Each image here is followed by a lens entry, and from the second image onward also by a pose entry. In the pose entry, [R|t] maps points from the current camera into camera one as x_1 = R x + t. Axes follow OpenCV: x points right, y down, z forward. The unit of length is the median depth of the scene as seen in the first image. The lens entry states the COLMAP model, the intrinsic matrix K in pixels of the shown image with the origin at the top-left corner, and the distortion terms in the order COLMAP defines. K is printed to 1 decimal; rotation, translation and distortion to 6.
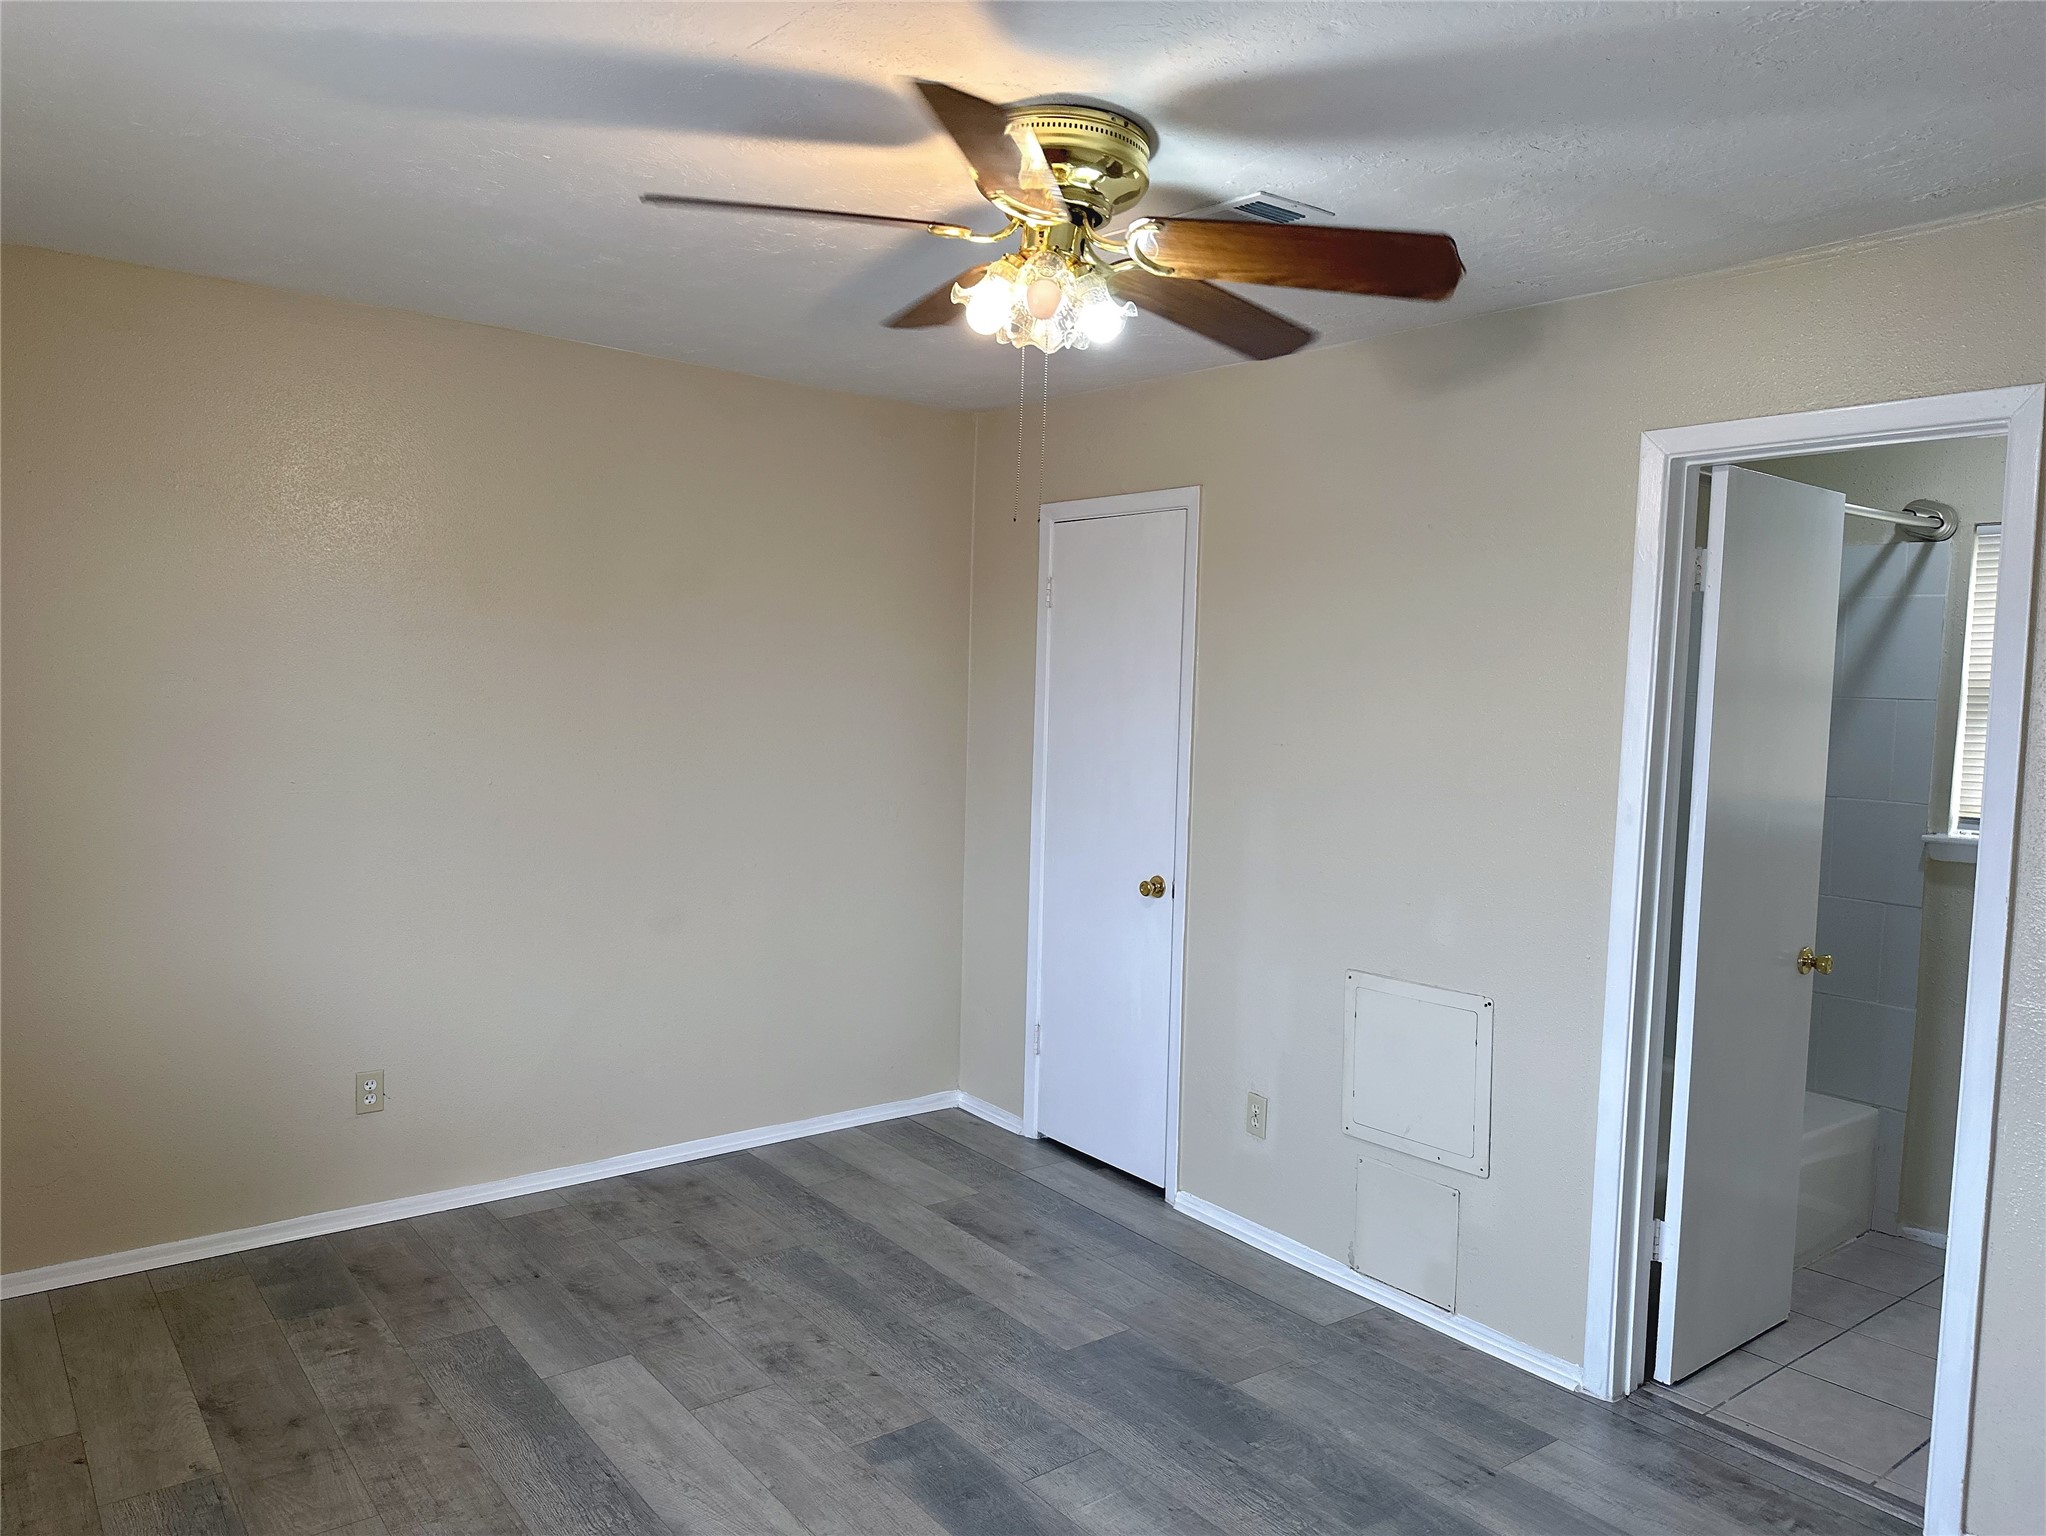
lens RADIAL K [[1462.7, 0, 1022.8], [0, 1462.7, 778.3], [0, 0, 1]] dist [0.030216, -0.015775]
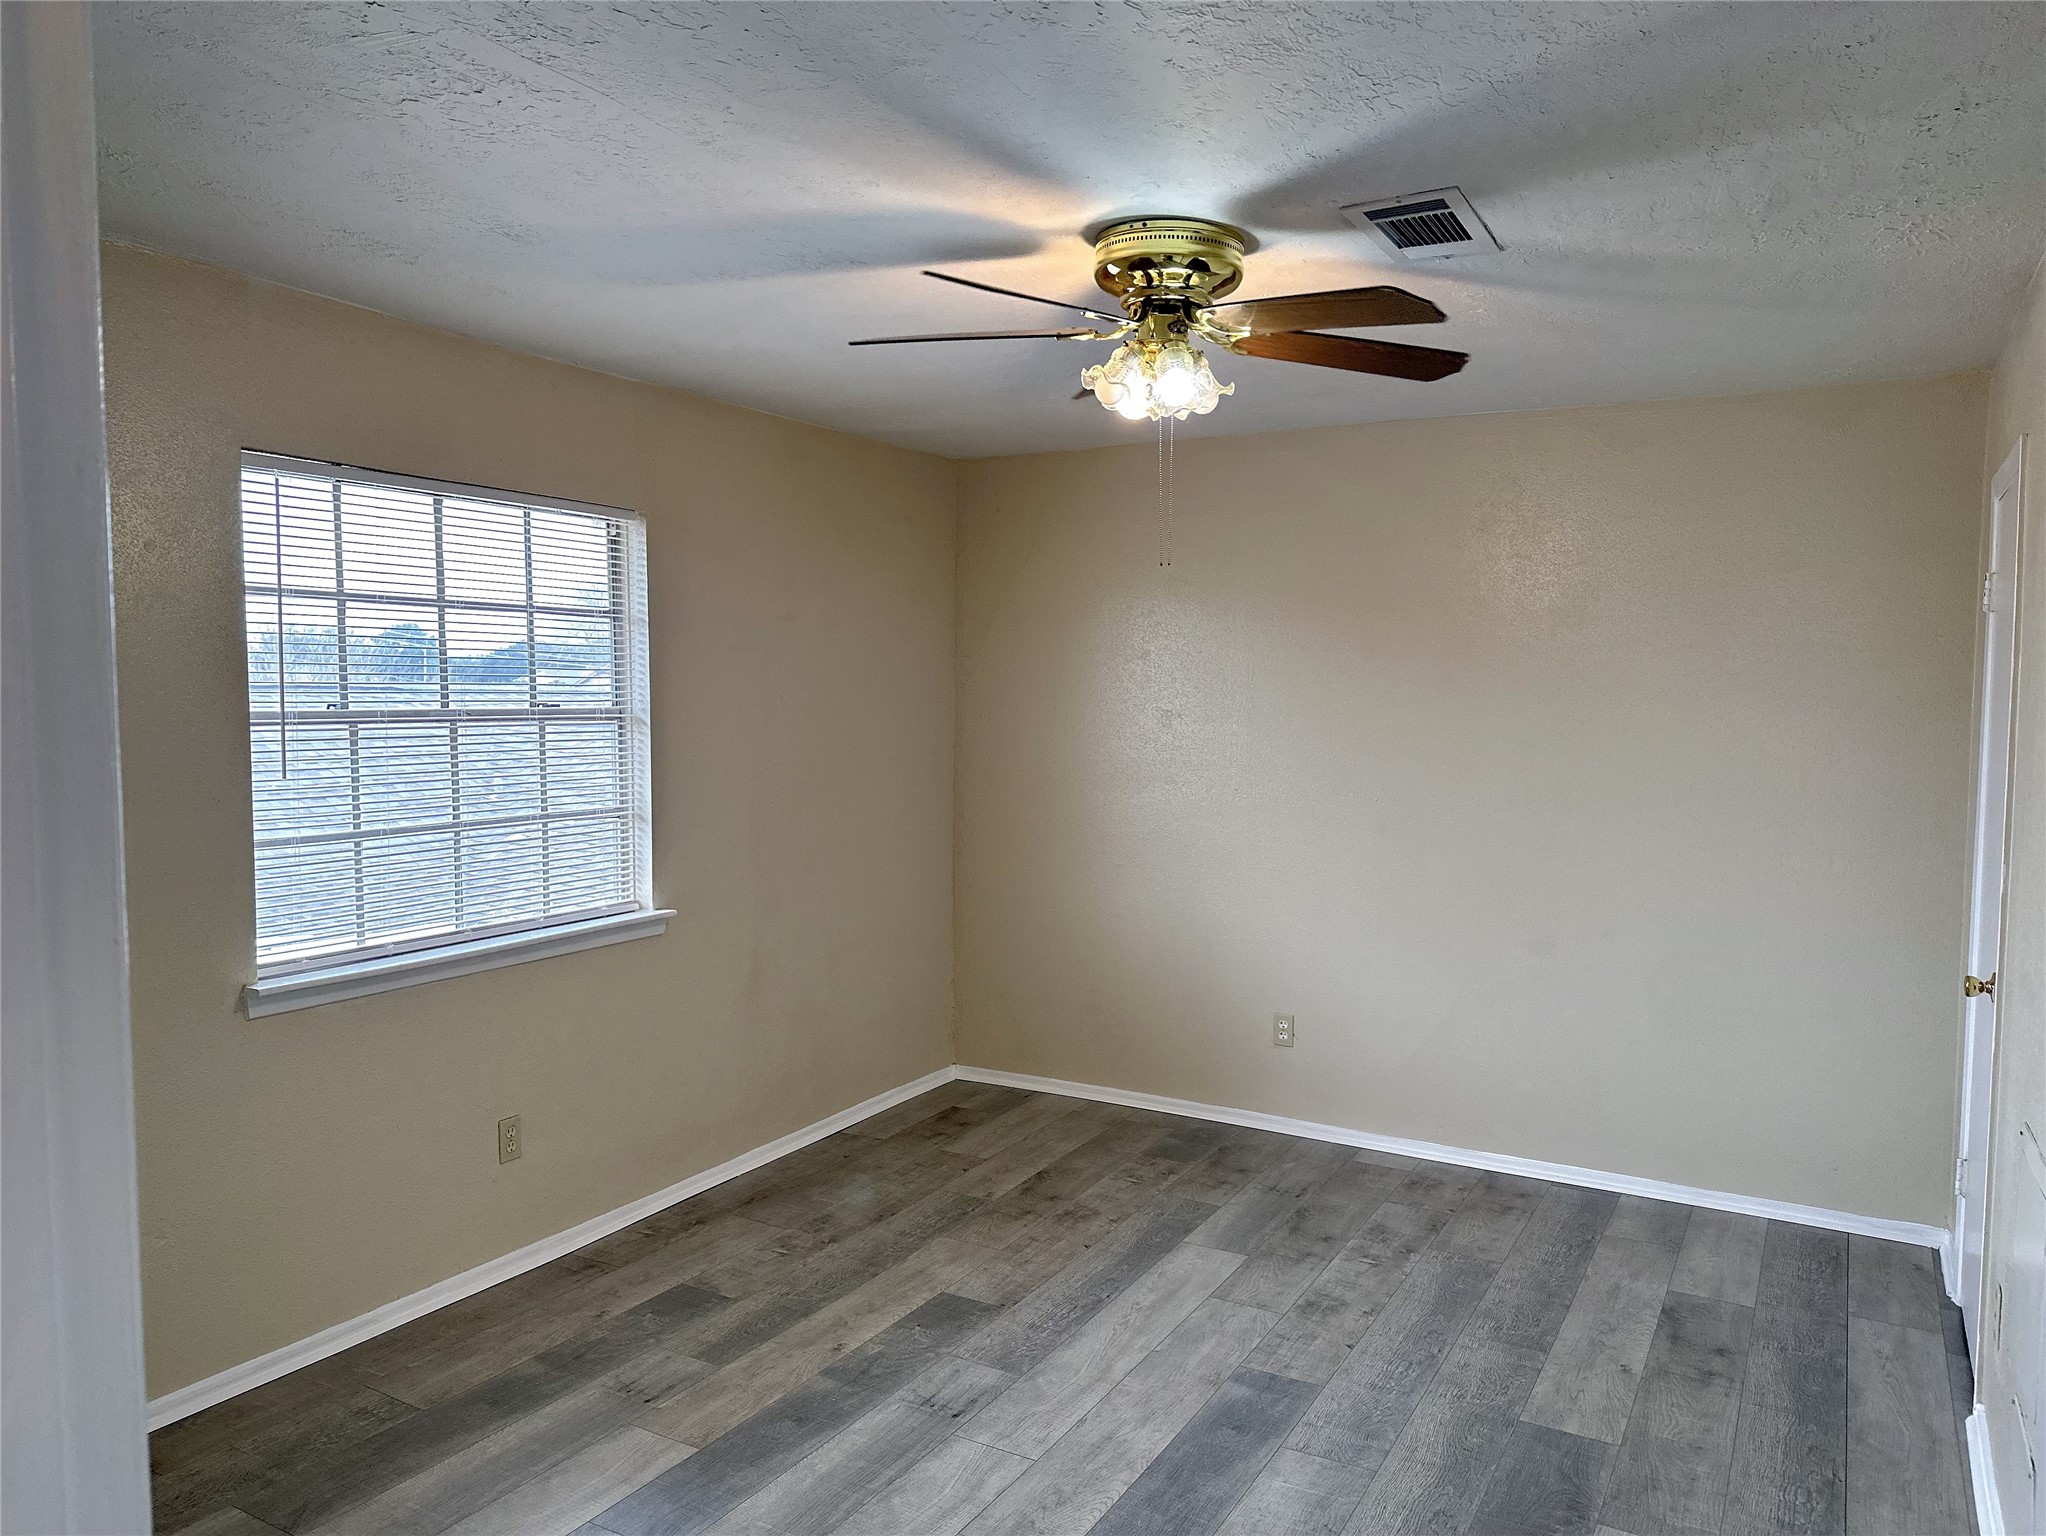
lens RADIAL K [[1462.7, 0, 1038.7], [0, 1462.7, 796.9], [0, 0, 1]] dist [0.030216, -0.015775]
pose [[0.405440, 0.056674, -0.912363, 0.725897], [-0.080060, 0.996443, 0.026319, -0.009852], [0.910609, 0.062373, 0.408535, 0.298058]]
